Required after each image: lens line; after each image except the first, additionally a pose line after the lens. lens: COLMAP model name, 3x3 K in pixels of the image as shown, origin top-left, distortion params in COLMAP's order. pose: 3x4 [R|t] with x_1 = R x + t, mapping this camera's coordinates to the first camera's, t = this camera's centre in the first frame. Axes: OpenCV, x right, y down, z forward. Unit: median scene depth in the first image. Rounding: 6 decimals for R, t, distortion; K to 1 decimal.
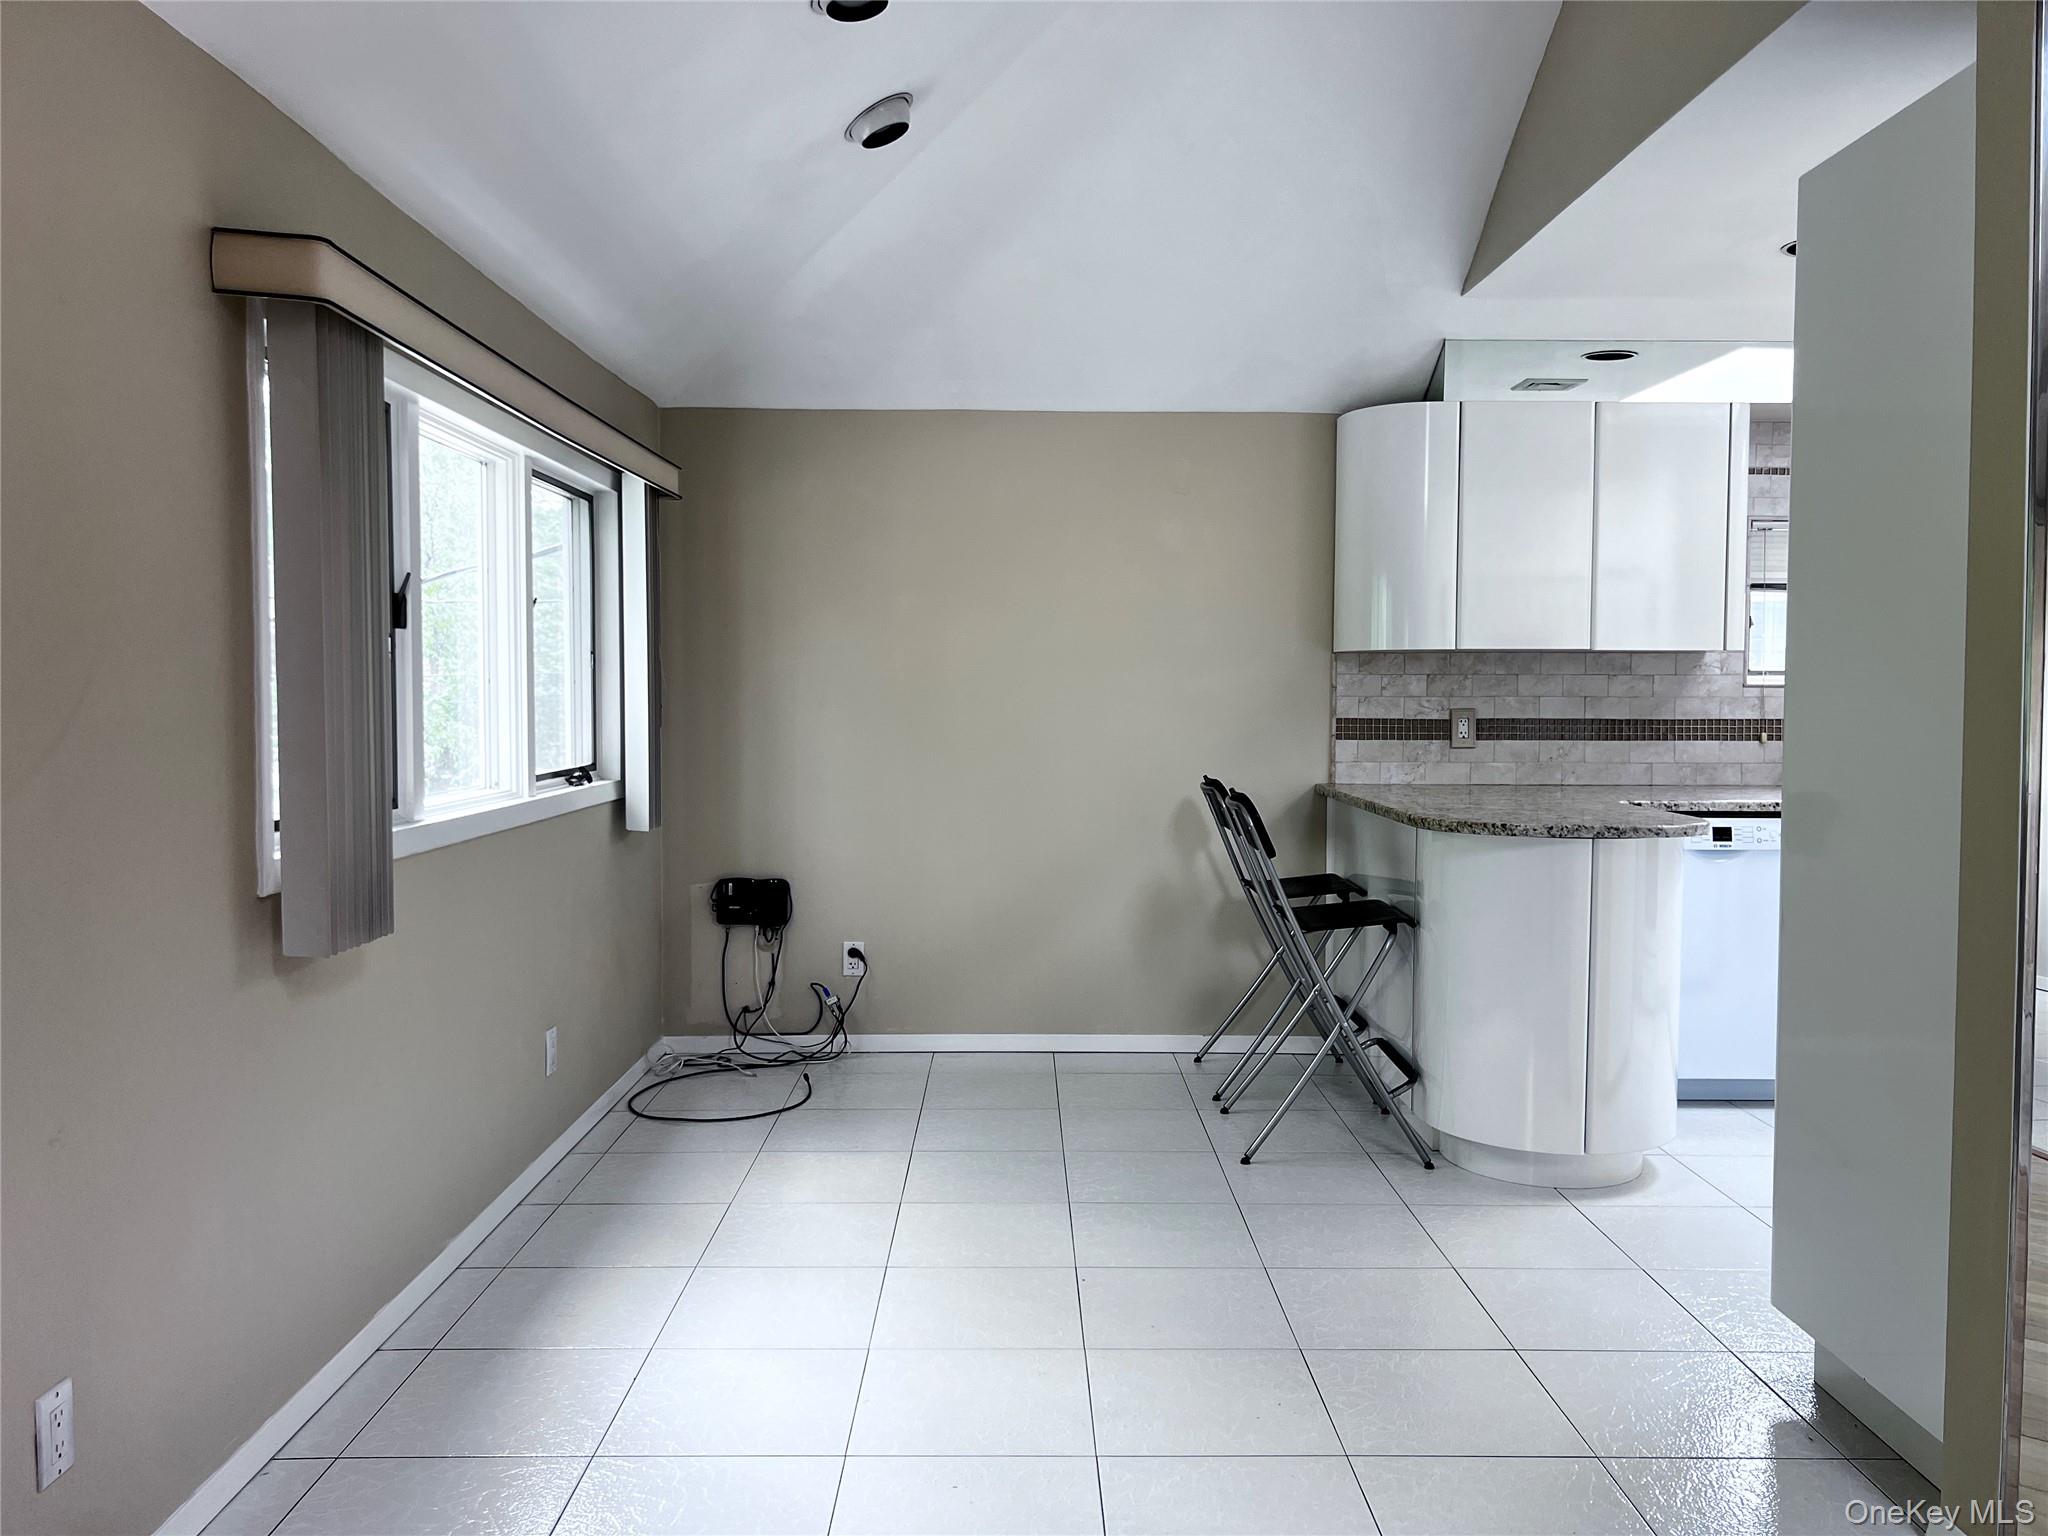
lens RADIAL K [[1530.5, 0, 1040.2], [0, 1530.5, 752.0], [0, 0, 1]] dist [0.056820, -0.073822]
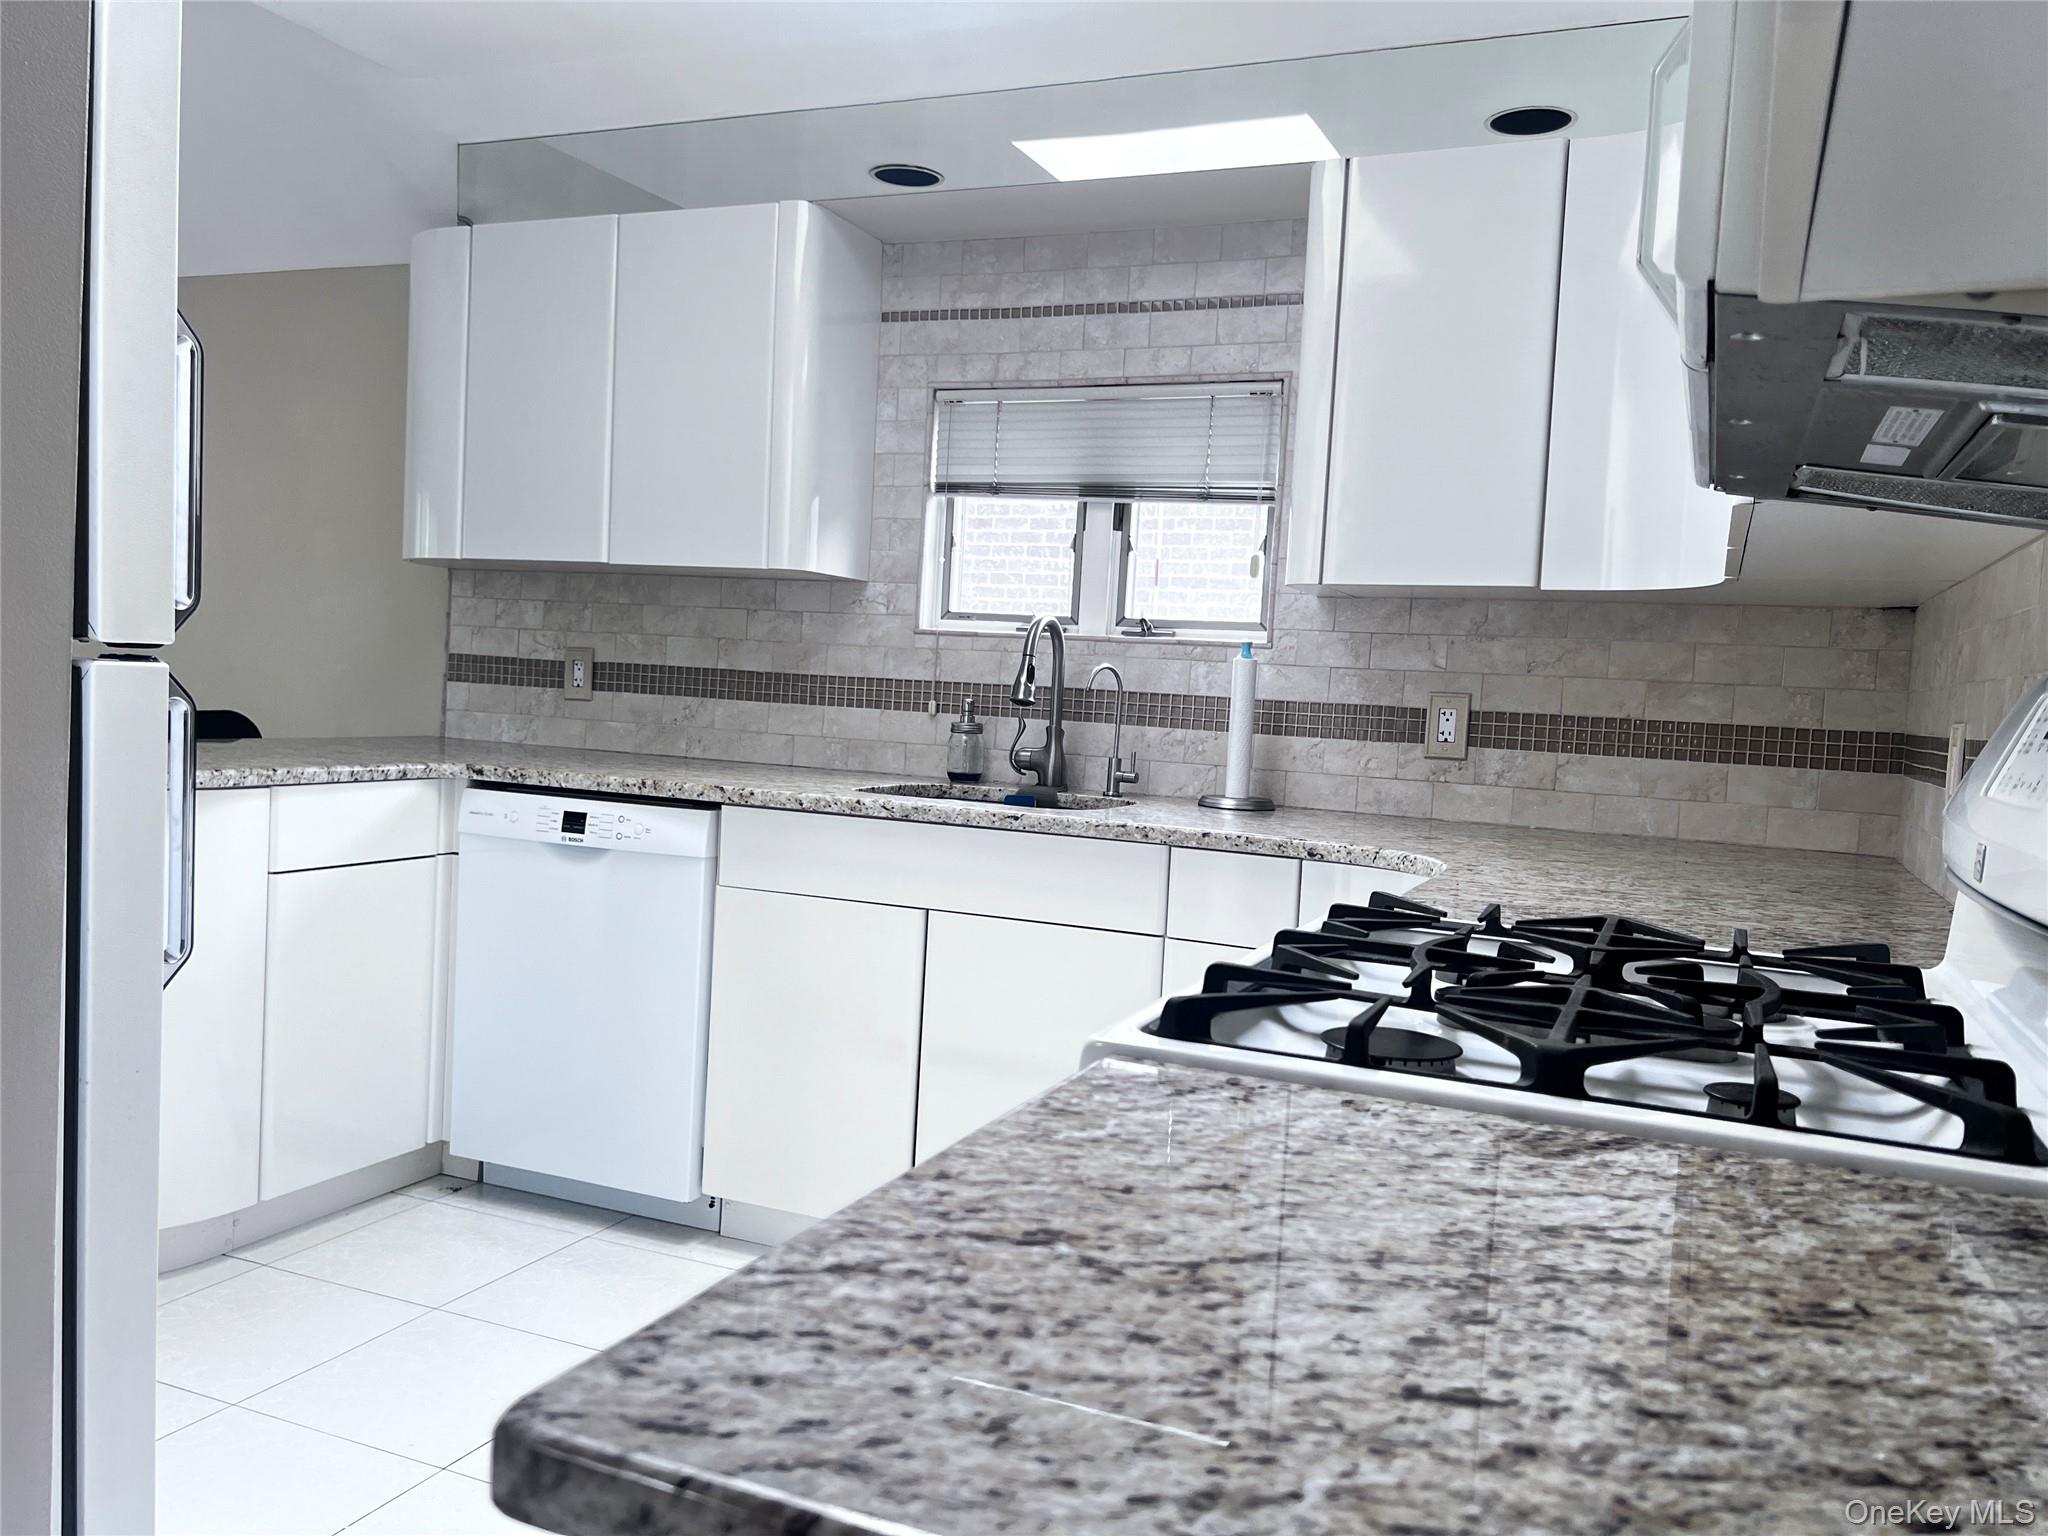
lens RADIAL K [[1530.5, 0, 1054.9], [0, 1530.5, 766.1], [0, 0, 1]] dist [0.056820, -0.073822]
pose [[0.929820, 0.067528, -0.361767, 0.766909], [-0.068581, 0.997596, 0.009947, 0.006129], [0.361569, 0.015561, 0.932215, 0.383182]]
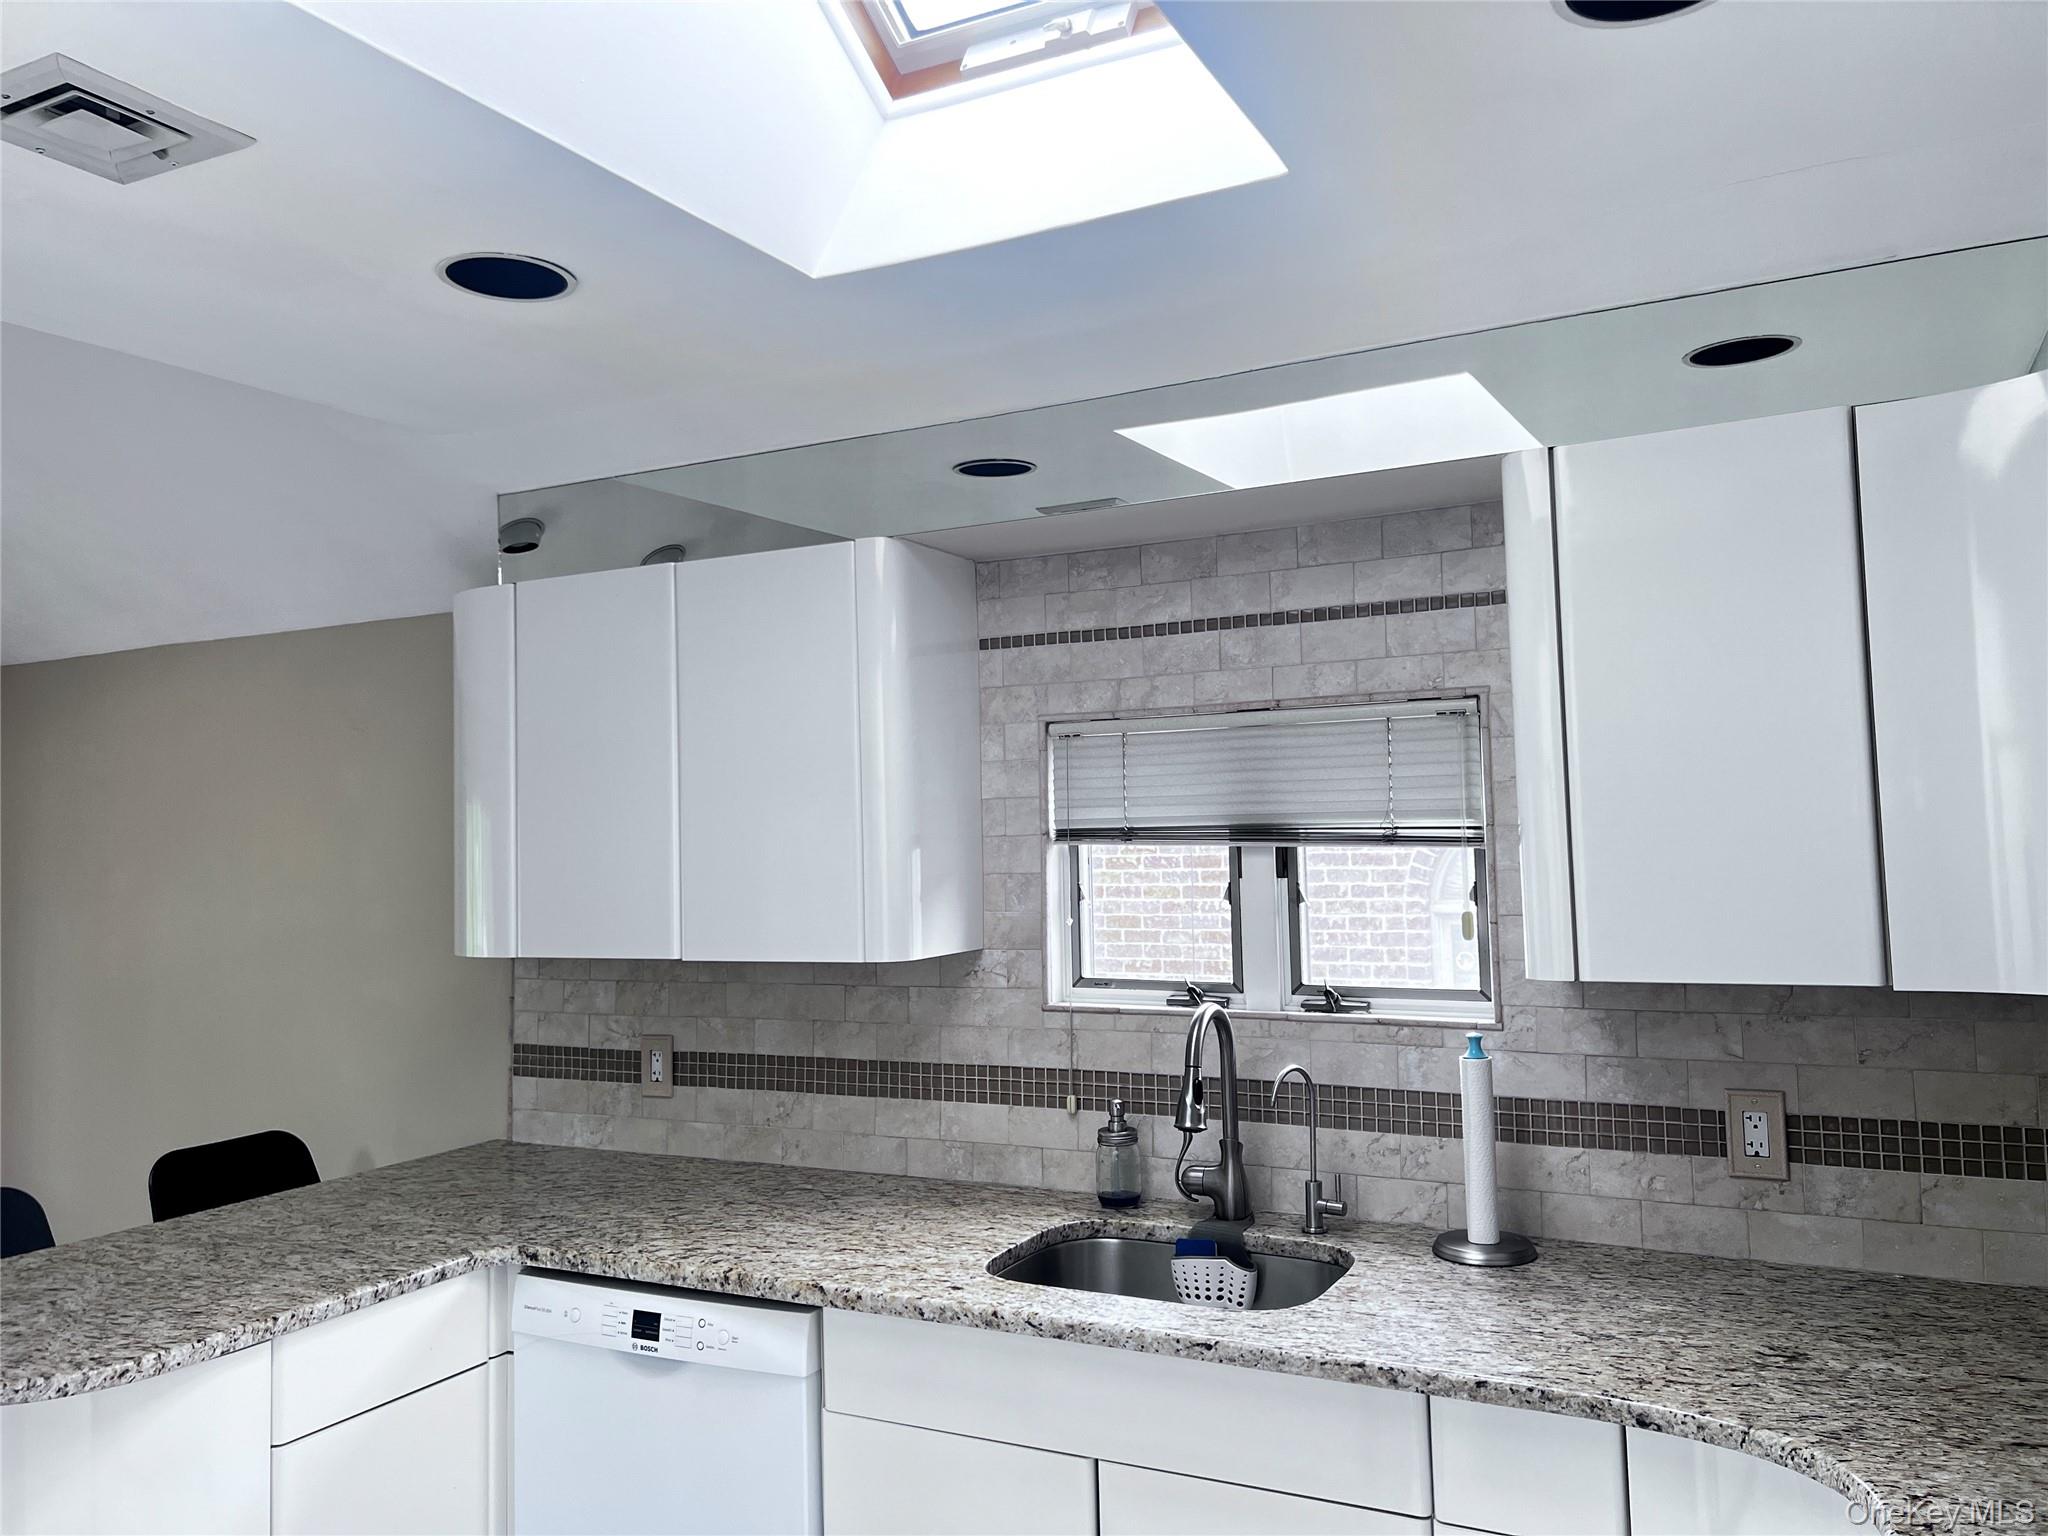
lens RADIAL K [[1530.5, 0, 1023.7], [0, 1530.5, 742.7], [0, 0, 1]] dist [0.056820, -0.073822]
pose [[0.894755, -0.053205, -0.443376, 0.707347], [0.006569, 0.994338, -0.106065, -0.080954], [0.446509, 0.091989, 0.890038, 0.479934]]
